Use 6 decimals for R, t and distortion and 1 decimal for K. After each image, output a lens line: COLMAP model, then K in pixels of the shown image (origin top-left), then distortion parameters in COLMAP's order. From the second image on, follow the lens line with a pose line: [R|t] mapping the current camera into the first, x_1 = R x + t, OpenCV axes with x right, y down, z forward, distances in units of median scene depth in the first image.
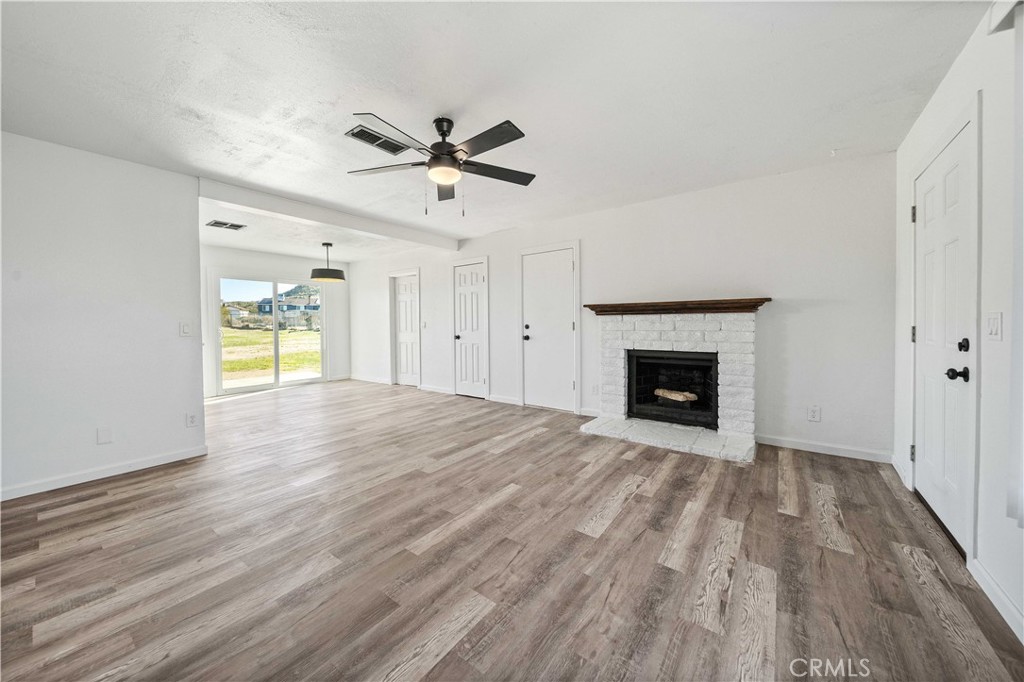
lens RADIAL K [[360.4, 0, 509.0], [0, 360.4, 331.4], [0, 0, 1]] dist [-0.001960, -0.000107]
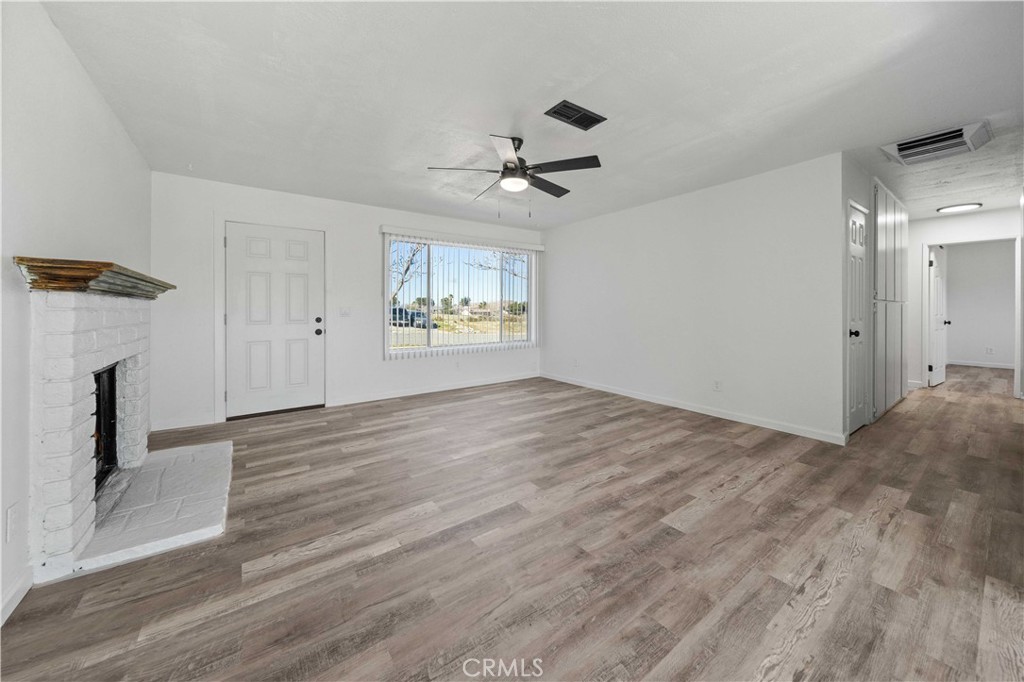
lens RADIAL K [[360.4, 0, 509.9], [0, 360.4, 310.7], [0, 0, 1]] dist [-0.001960, -0.000107]
pose [[-0.957137, 0.010293, 0.289452, -0.380662], [0.017919, 0.999558, 0.023708, -0.032864], [-0.289080, 0.027879, -0.956899, 1.616967]]
